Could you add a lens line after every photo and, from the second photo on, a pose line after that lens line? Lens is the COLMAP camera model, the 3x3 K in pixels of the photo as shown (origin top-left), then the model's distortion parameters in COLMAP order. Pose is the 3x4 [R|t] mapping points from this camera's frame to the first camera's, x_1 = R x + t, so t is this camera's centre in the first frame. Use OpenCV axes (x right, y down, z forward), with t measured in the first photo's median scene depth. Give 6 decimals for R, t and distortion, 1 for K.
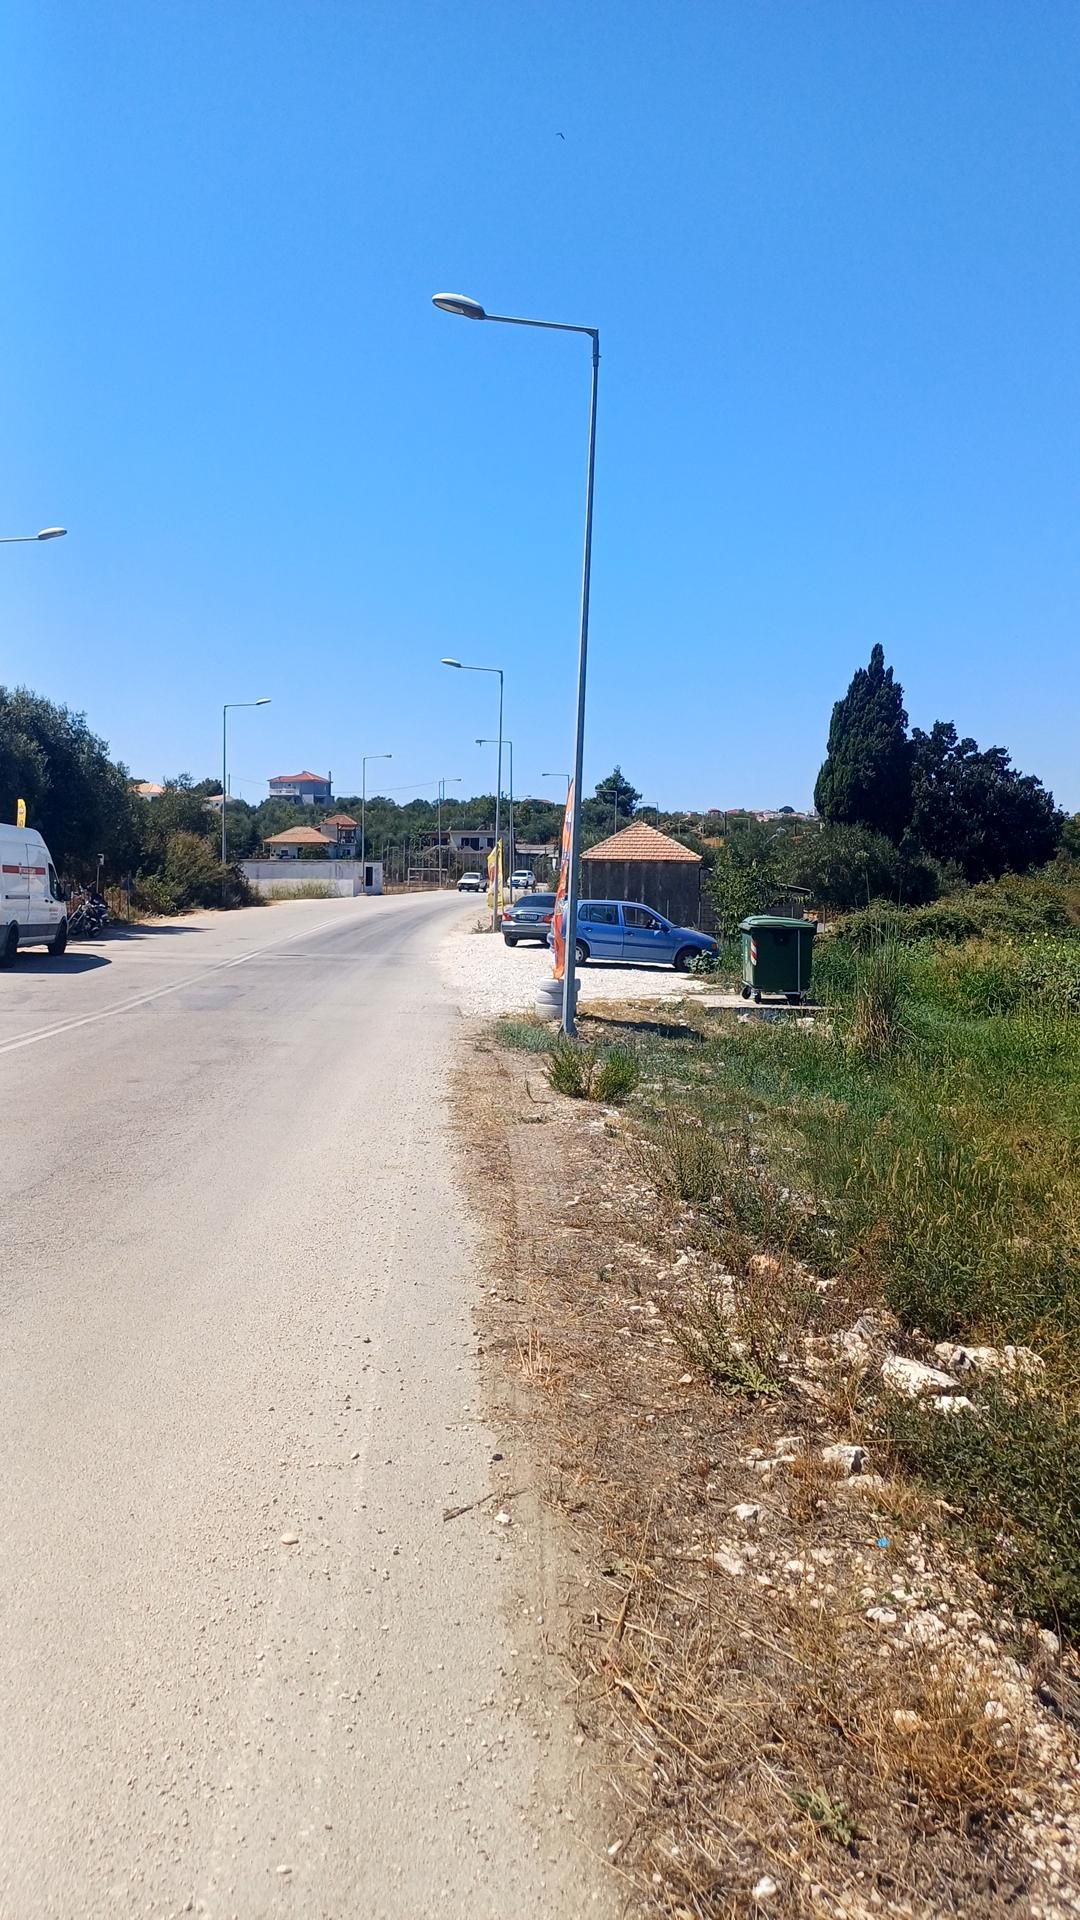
lens RADIAL K [[1441.6, 0, 537.9], [0, 1441.6, 938.4], [0, 0, 1]] dist [0.067126, -0.000031]
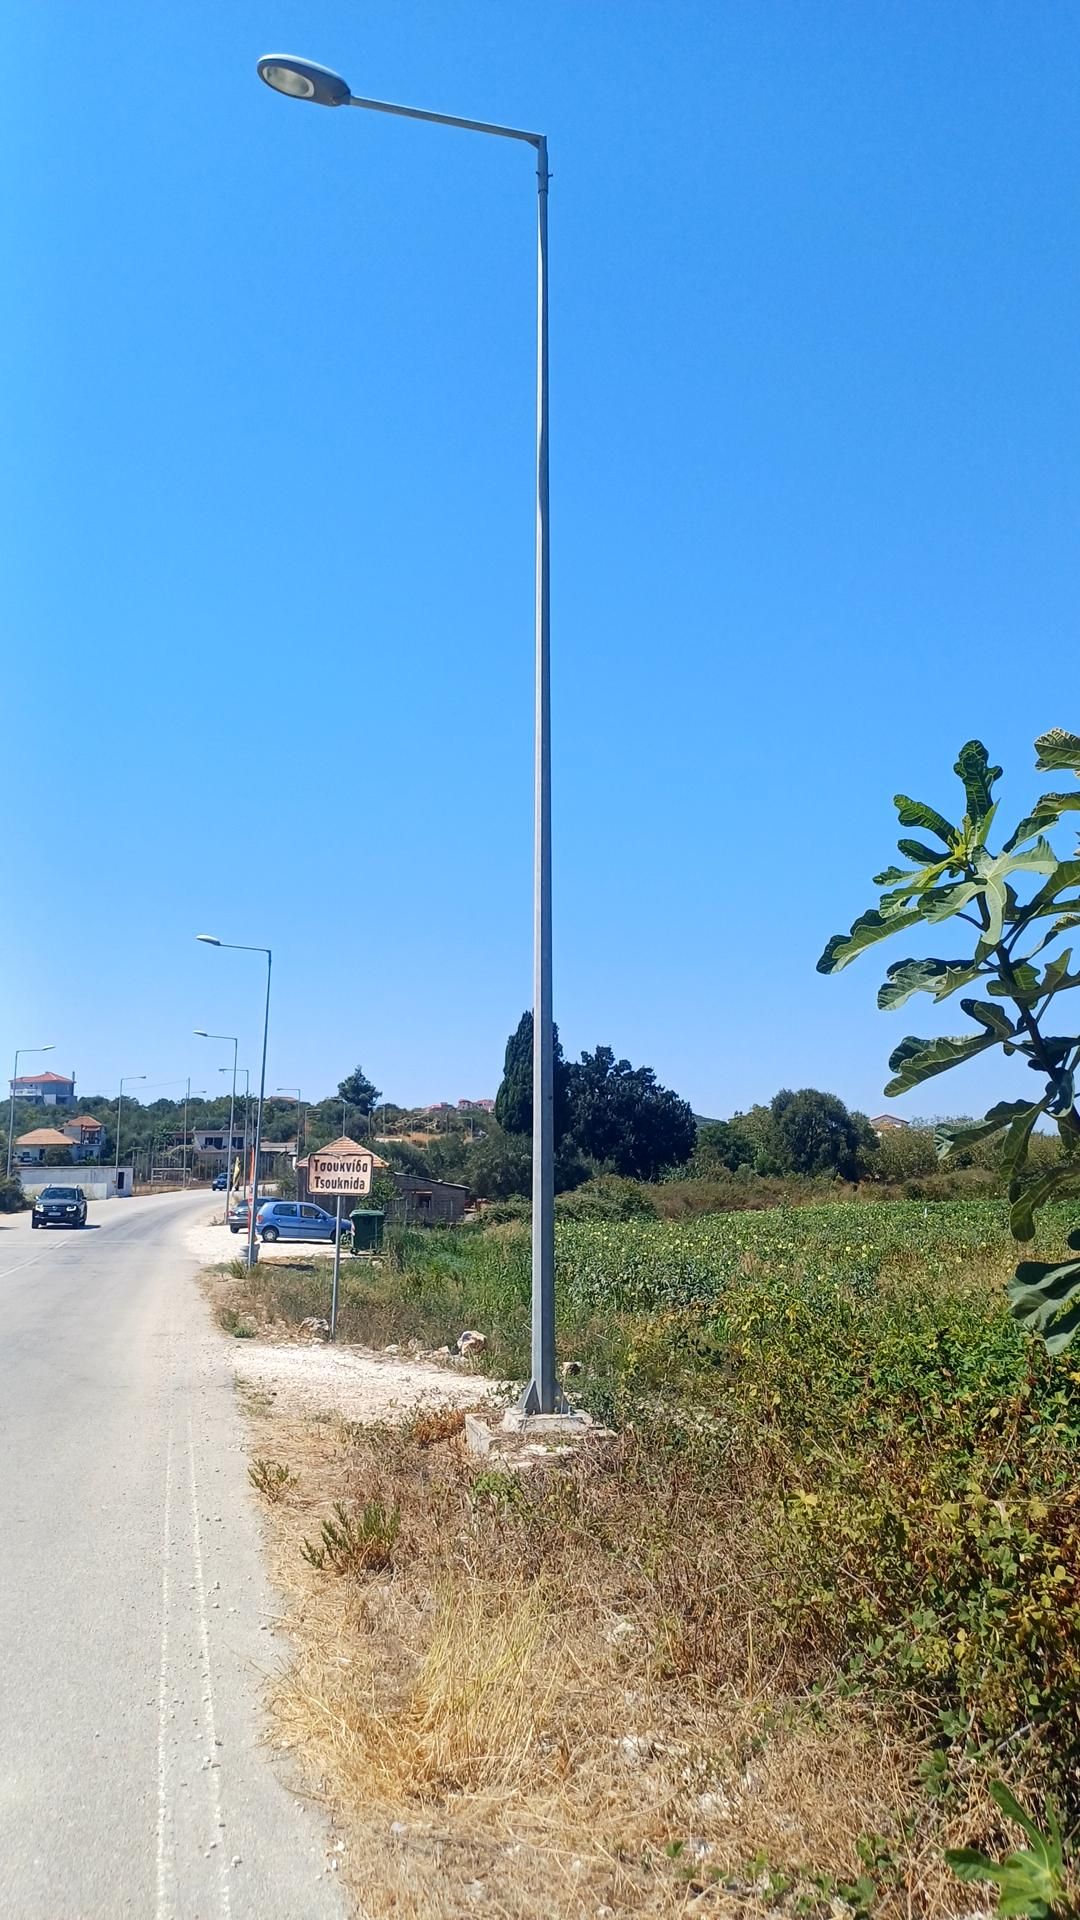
lens RADIAL K [[1441.6, 0, 537.9], [0, 1441.6, 938.4], [0, 0, 1]] dist [0.067126, -0.000031]
pose [[0.985449, 0.012739, 0.169493, 0.011710], [0.021252, 0.980127, -0.197232, 0.003248], [-0.168637, 0.197964, 0.965594, -0.206091]]
